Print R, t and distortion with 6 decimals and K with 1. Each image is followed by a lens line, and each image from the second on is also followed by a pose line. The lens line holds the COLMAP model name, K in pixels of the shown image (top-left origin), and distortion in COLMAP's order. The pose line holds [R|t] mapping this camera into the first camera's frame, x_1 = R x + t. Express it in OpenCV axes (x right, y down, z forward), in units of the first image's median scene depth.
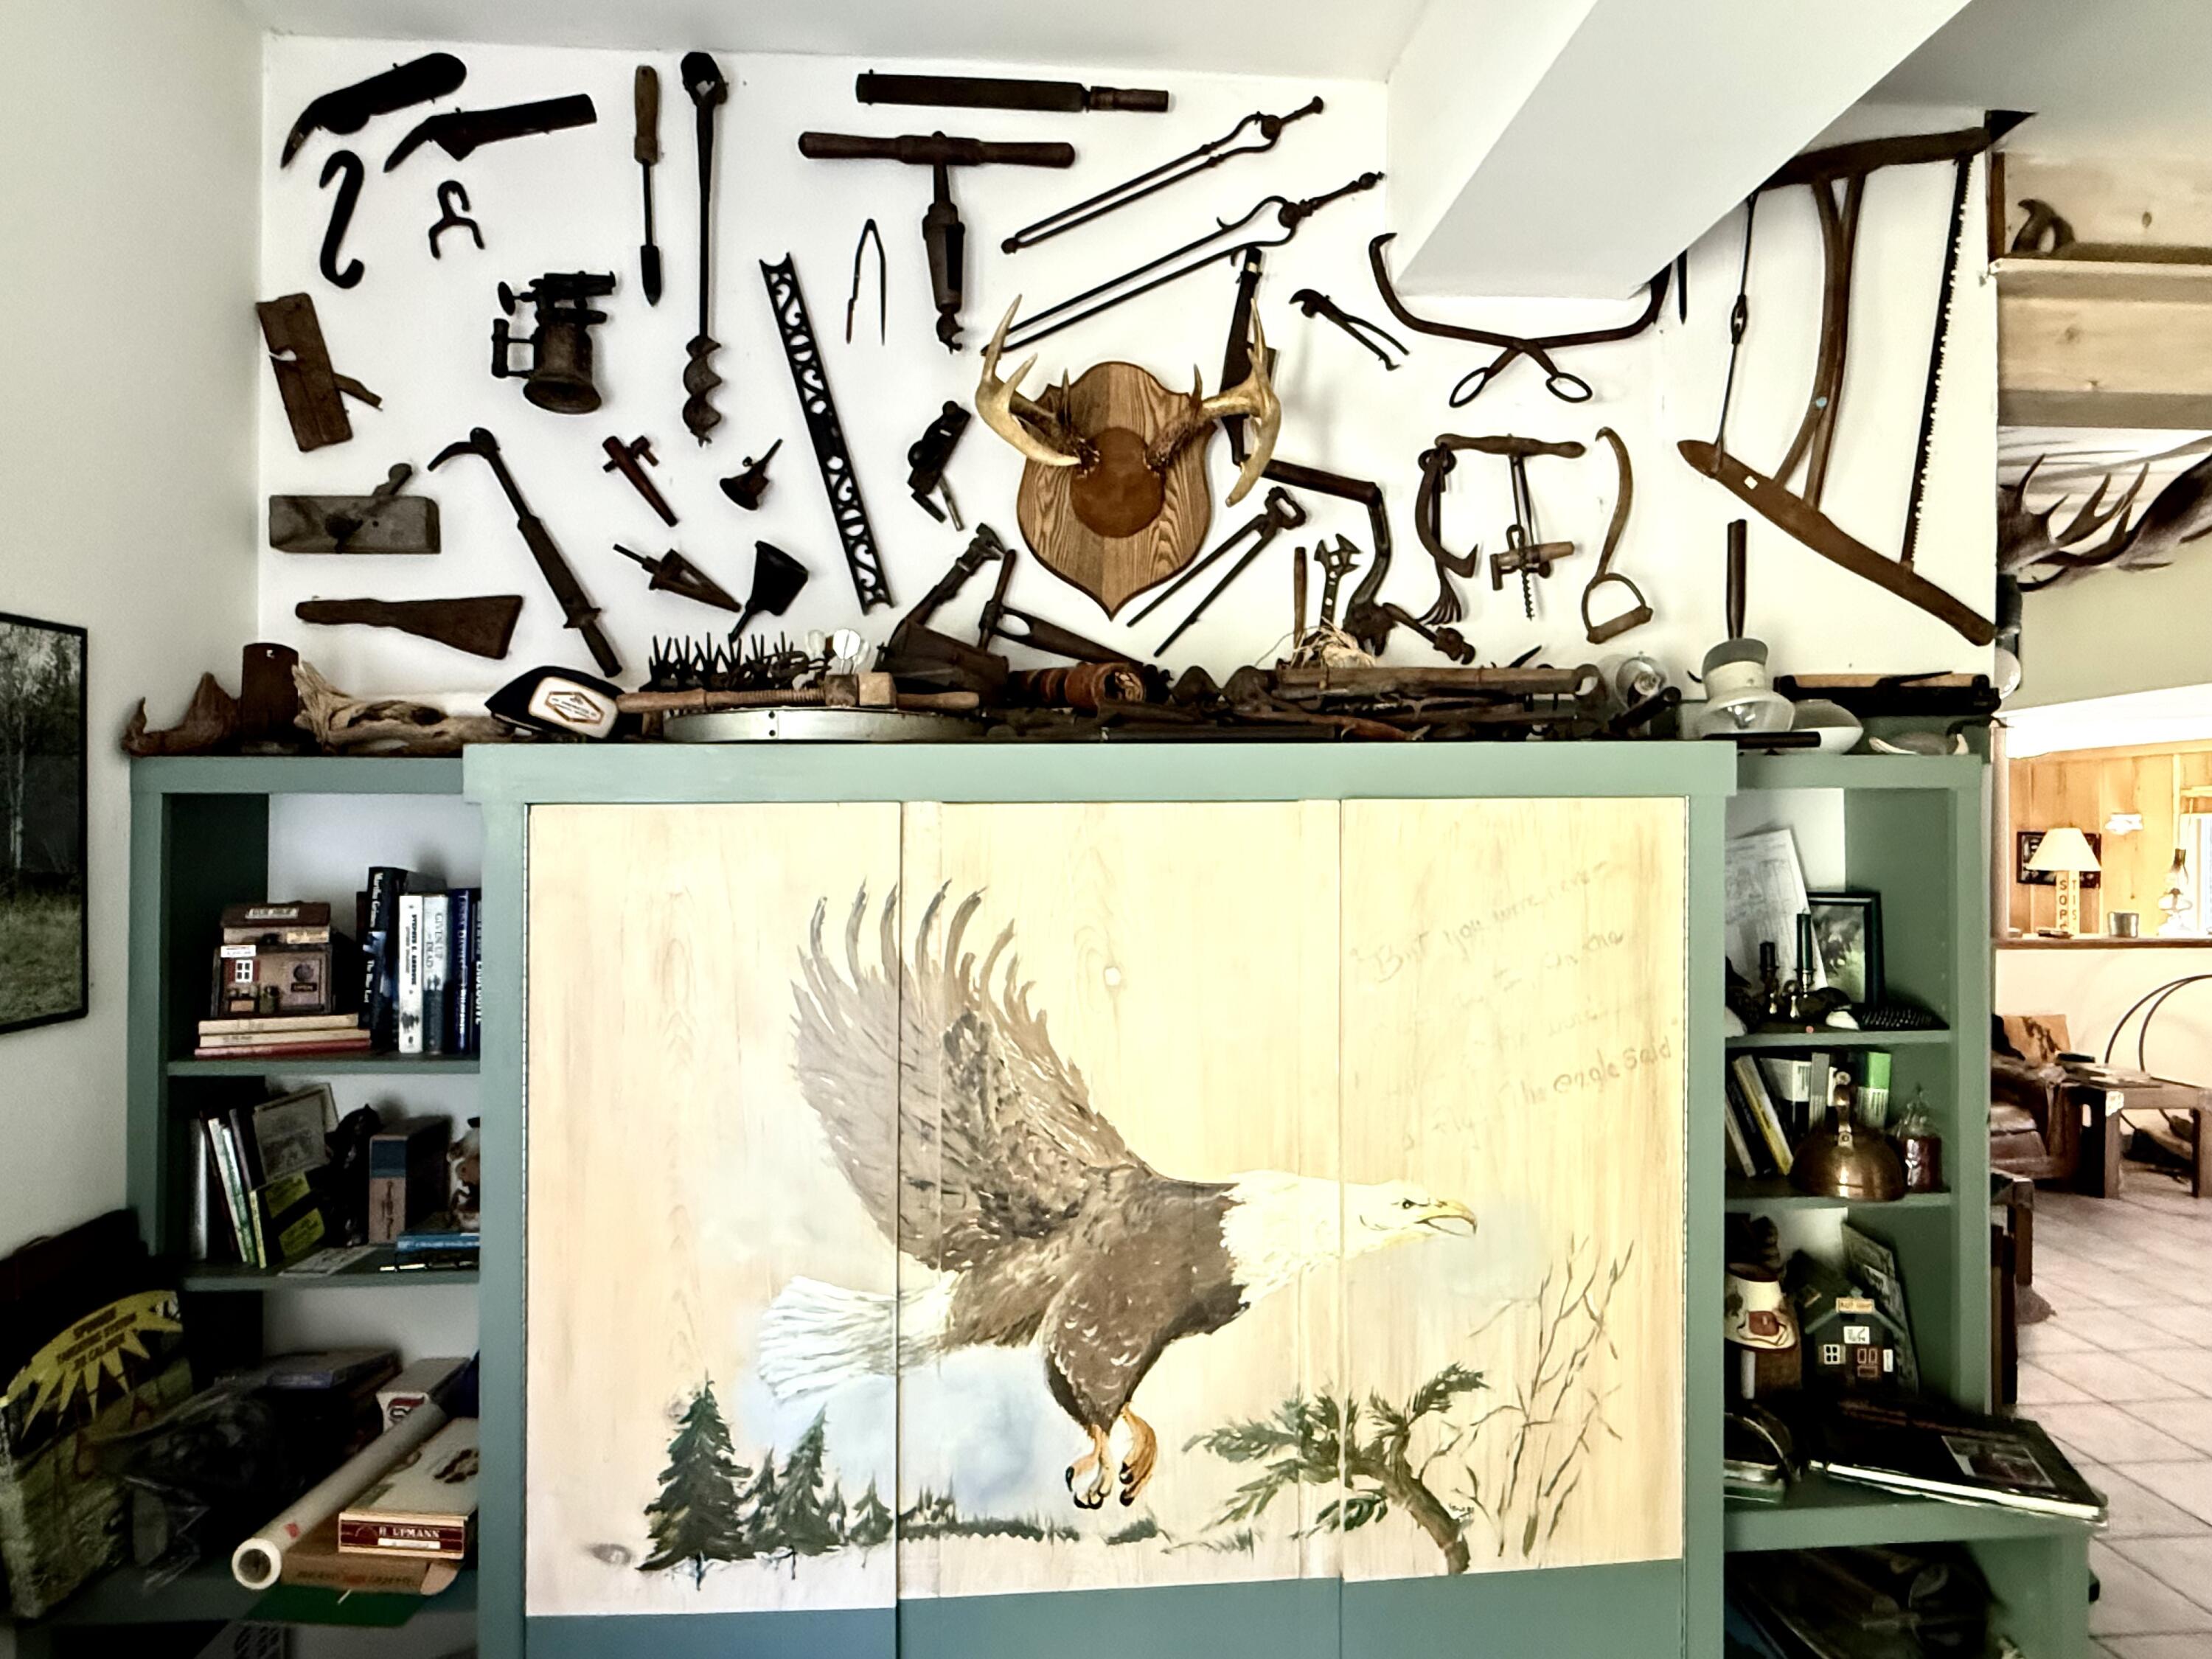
lens RADIAL K [[1205.0, 0, 1086.0], [0, 1205.0, 832.9], [0, 0, 1]] dist [-0.000980, -0.000299]
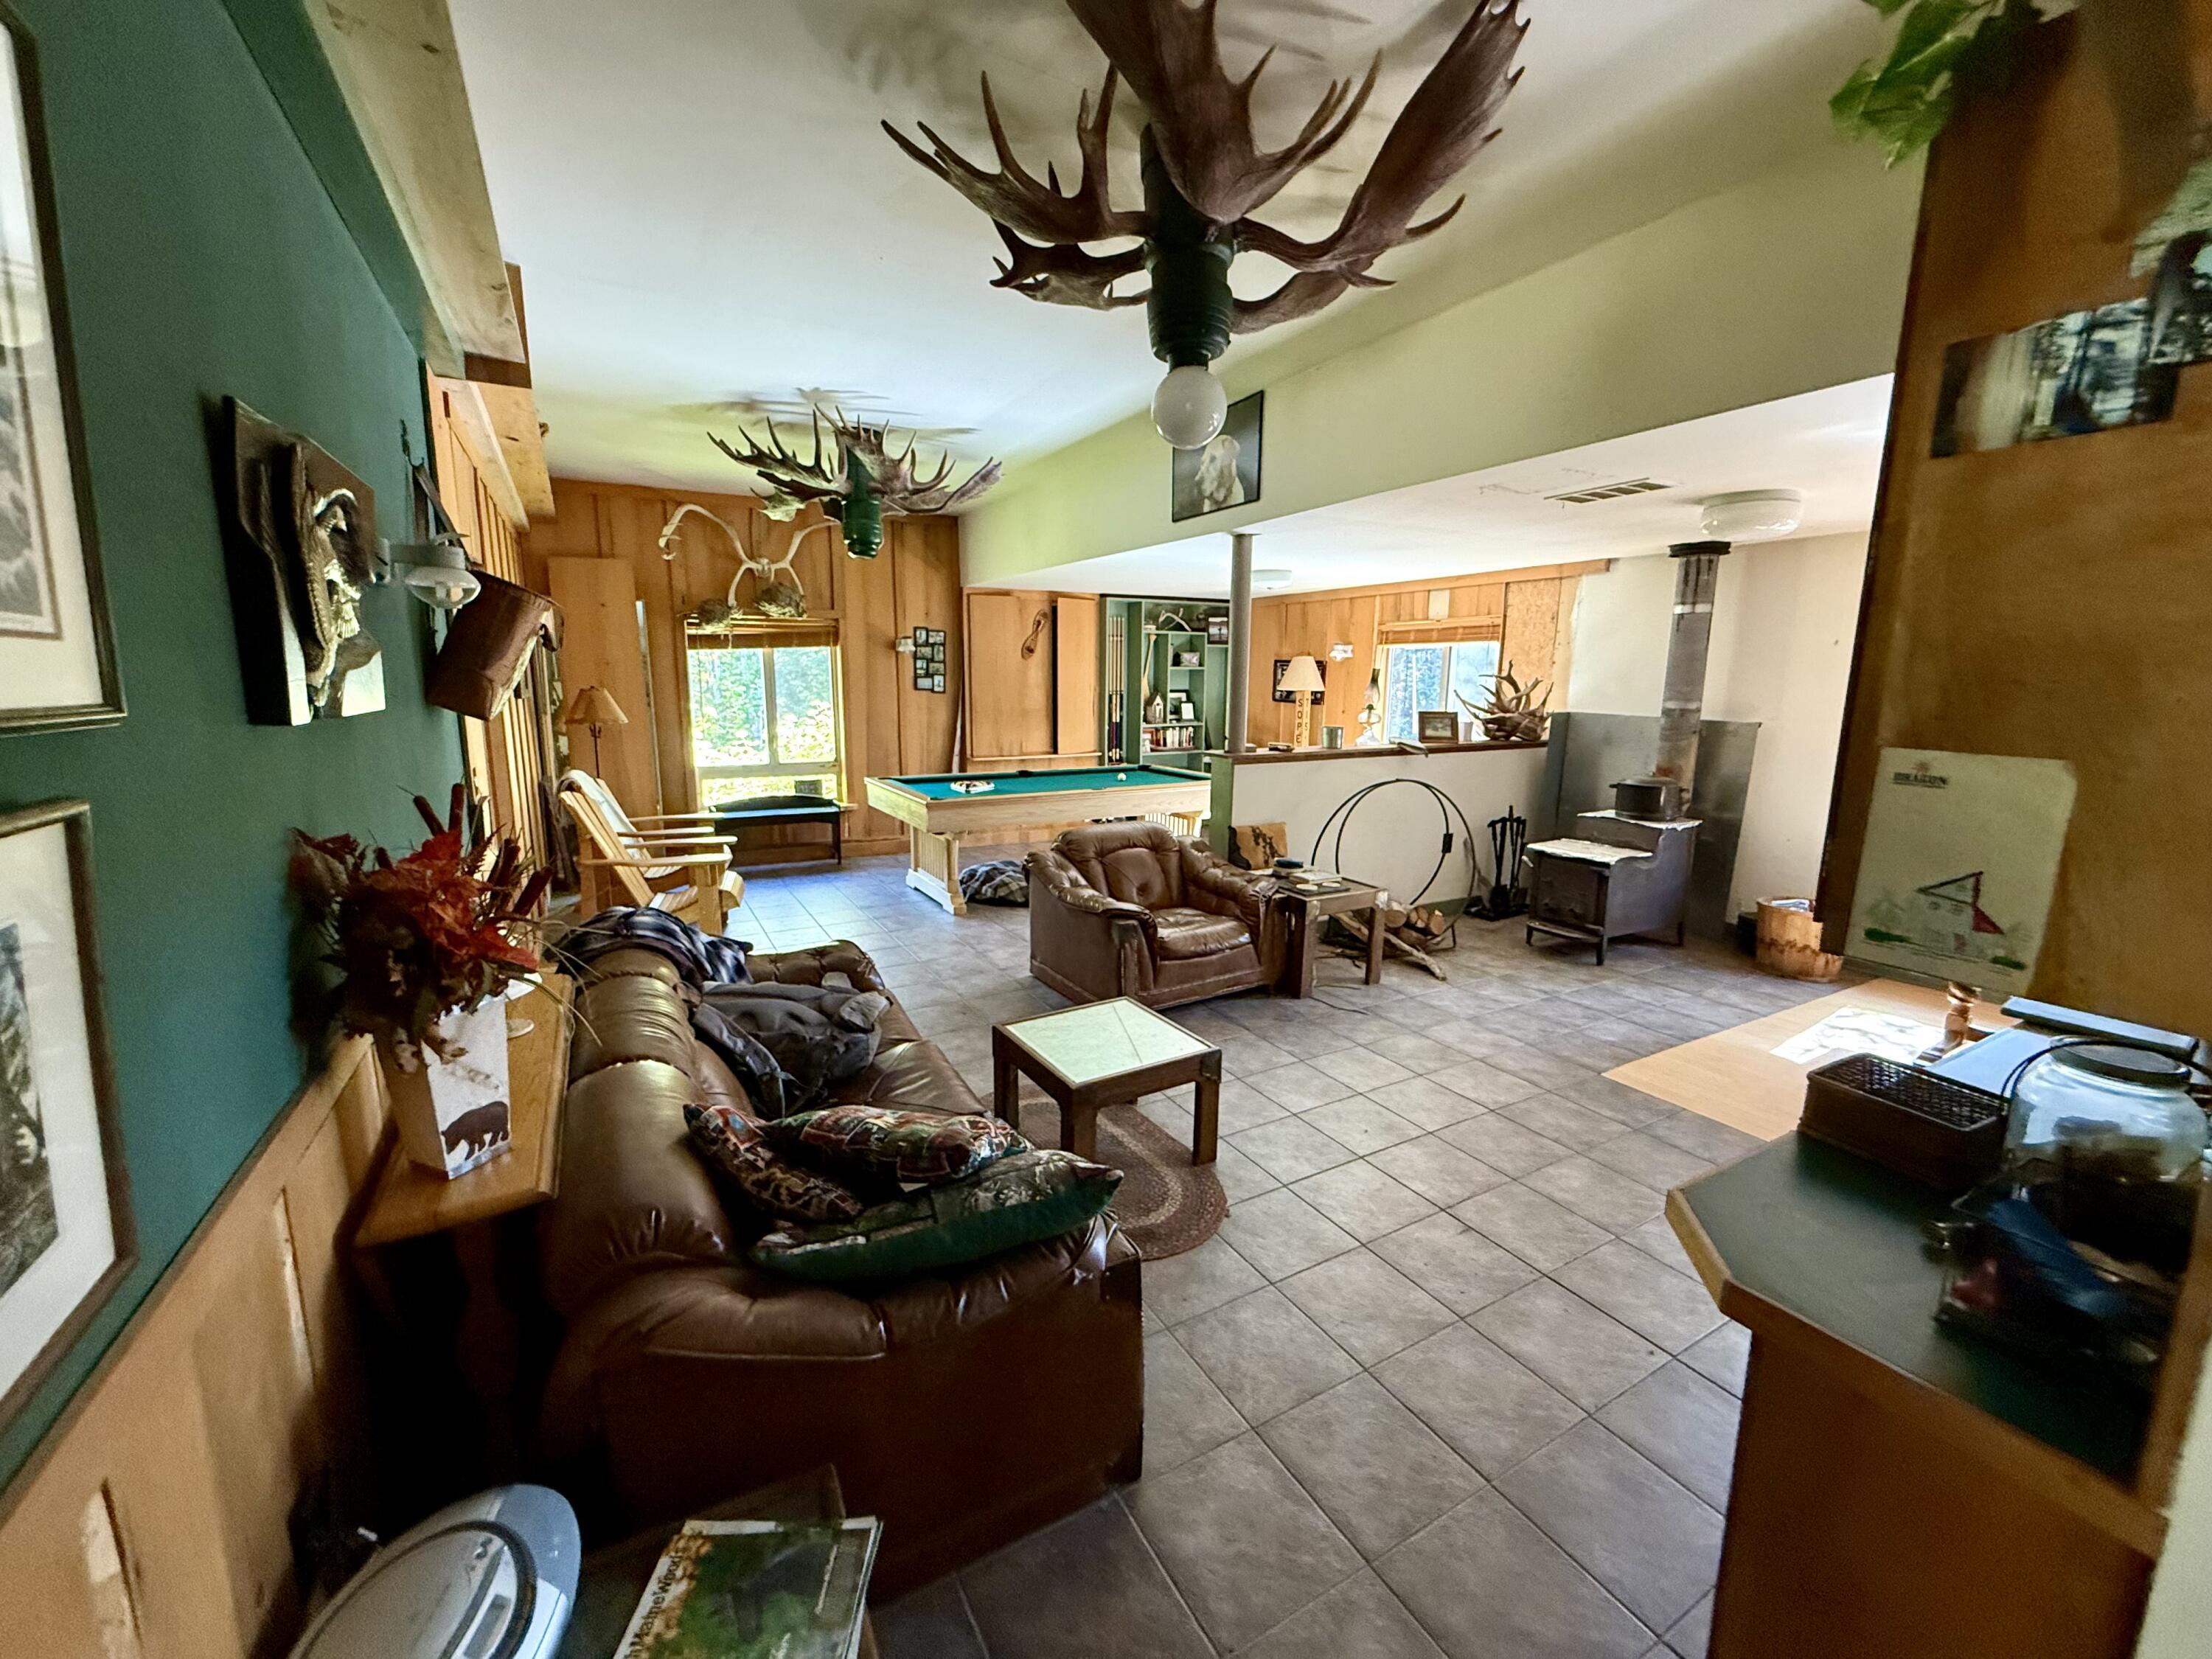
lens RADIAL K [[881.4, 0, 1097.9], [0, 881.4, 830.1], [0, 0, 1]] dist [-0.000156, -0.000682]
pose [[0.904985, -0.067479, 0.420058, 1.007168], [-0.009610, 0.983847, 0.178752, 0.053199], [-0.425335, -0.165805, 0.889719, 1.119645]]
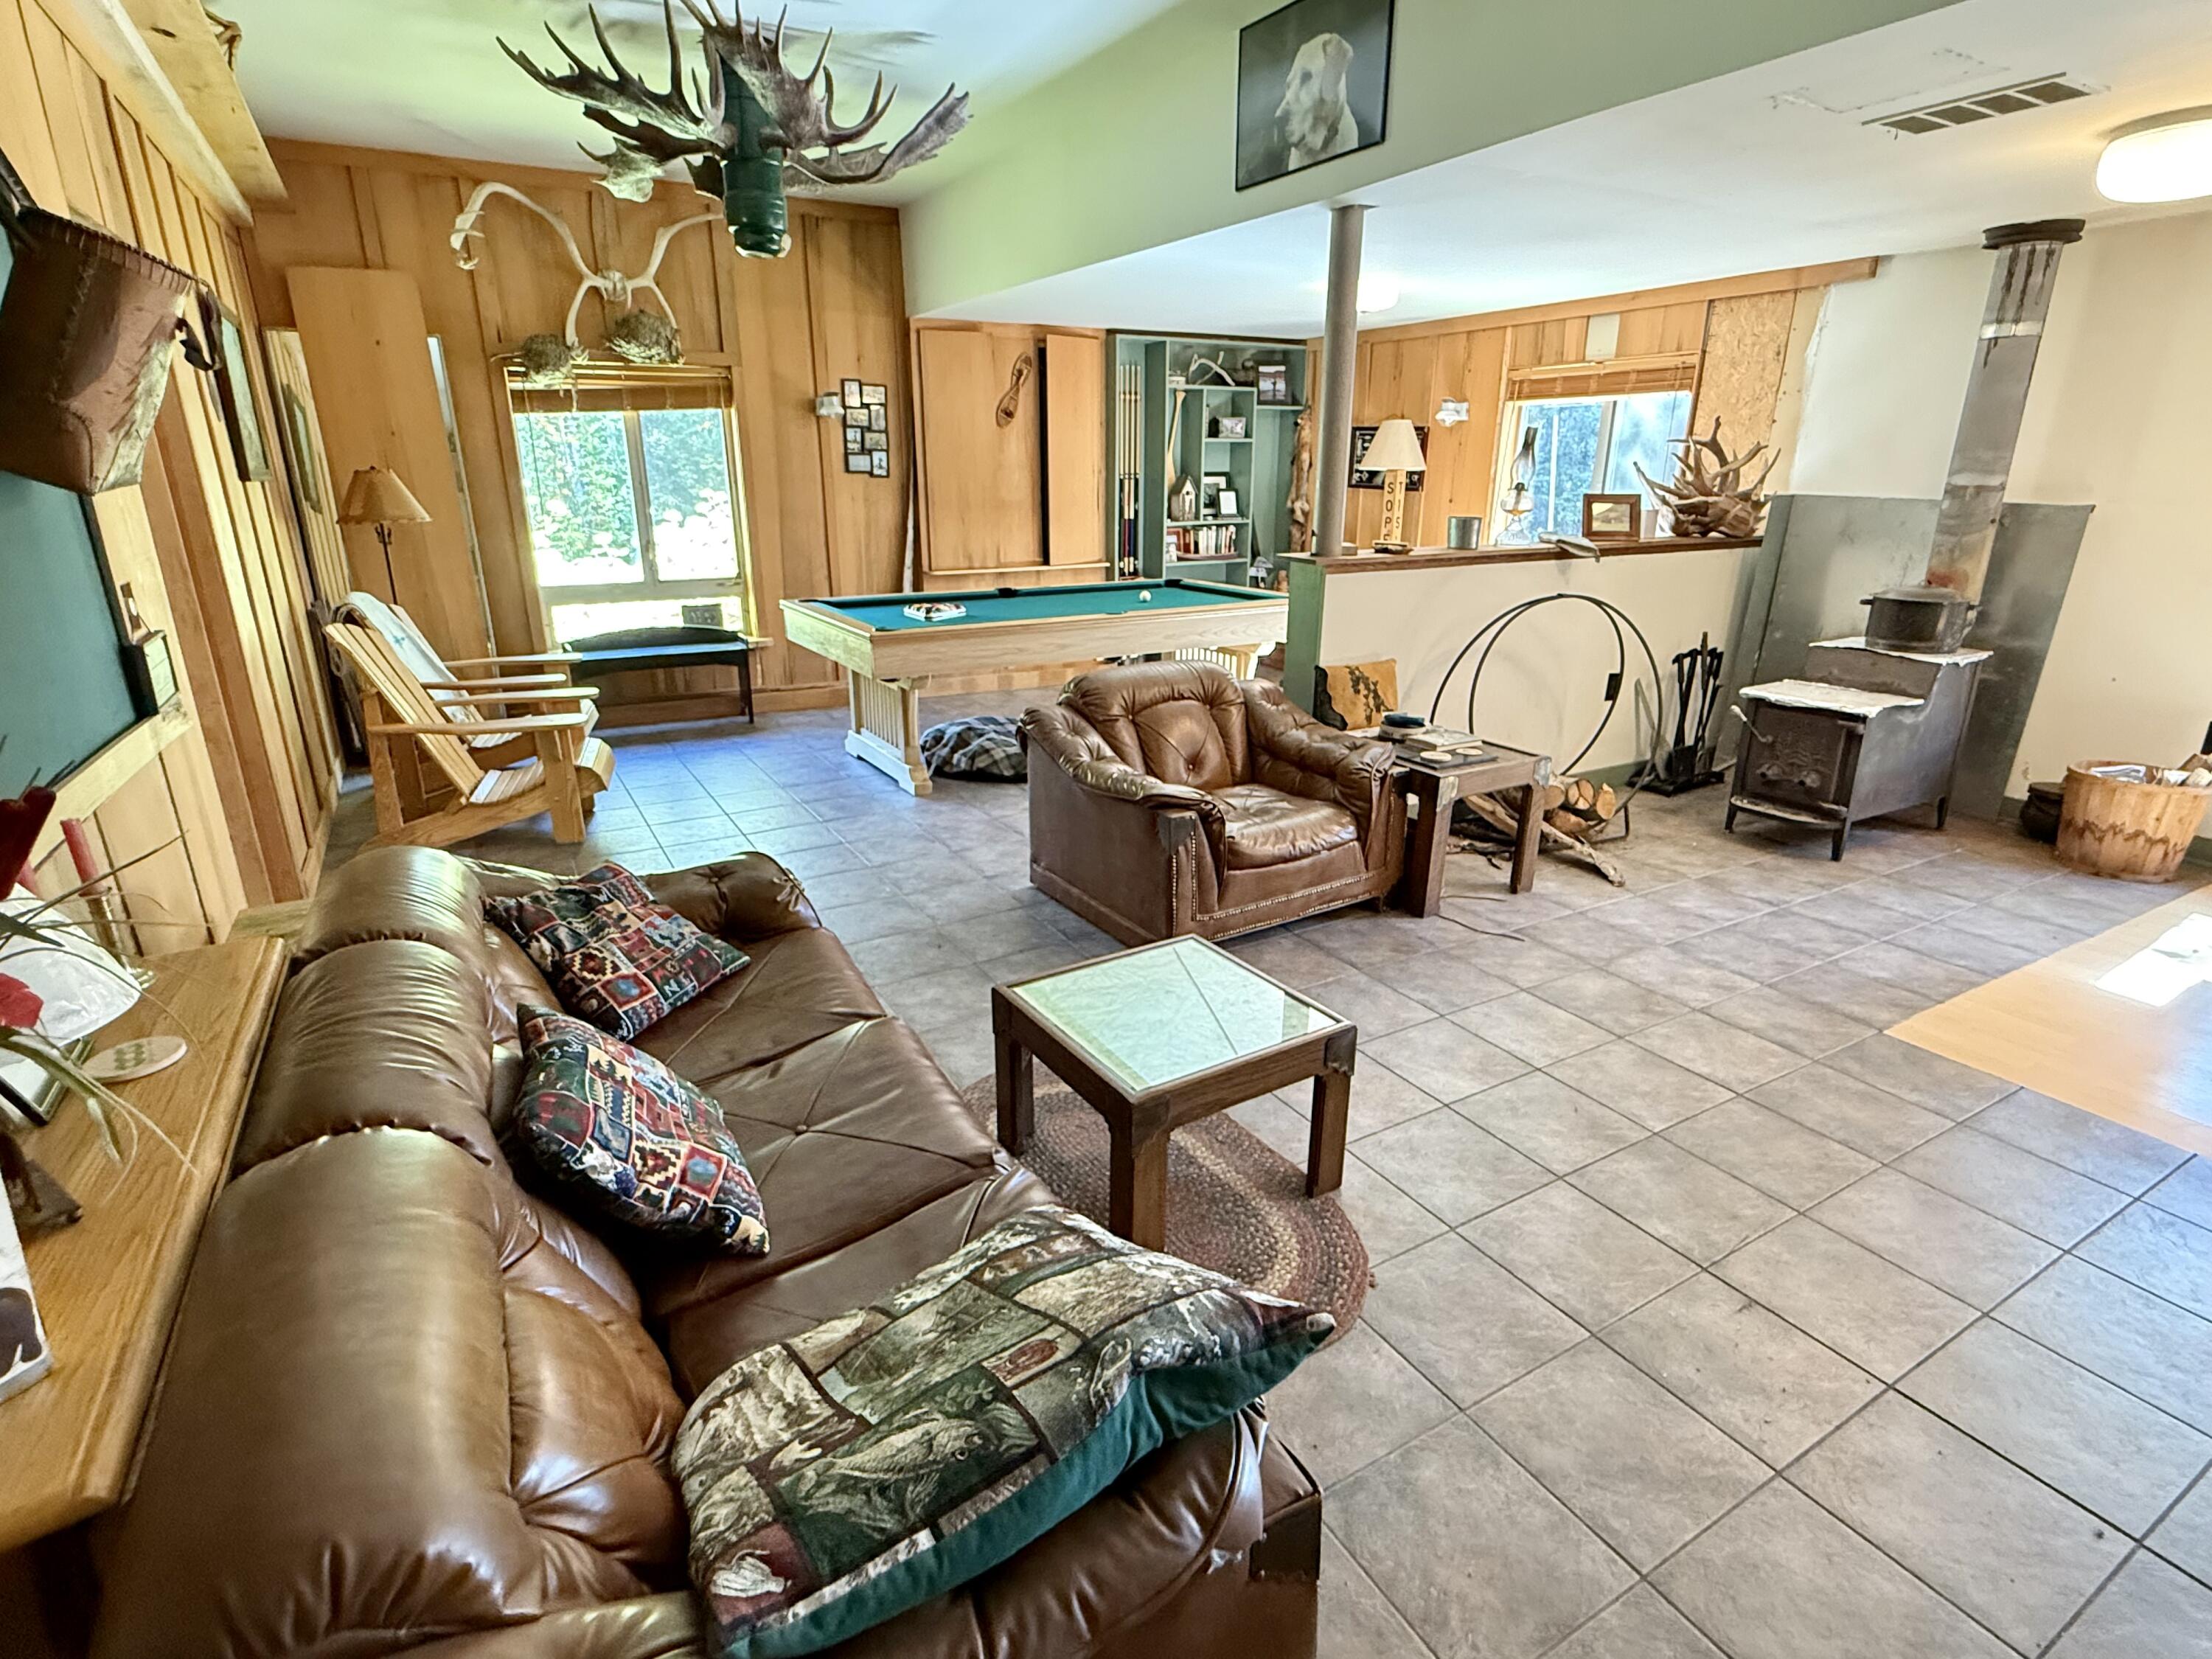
lens RADIAL K [[1107.6, 0, 1101.1], [0, 1107.6, 827.5], [0, 0, 1]] dist [-0.000560, 0.001713]
pose [[0.898374, -0.136576, 0.417457, 1.078040], [-0.002847, 0.948598, 0.316472, 0.101439], [-0.439221, -0.285499, 0.851807, 1.439704]]
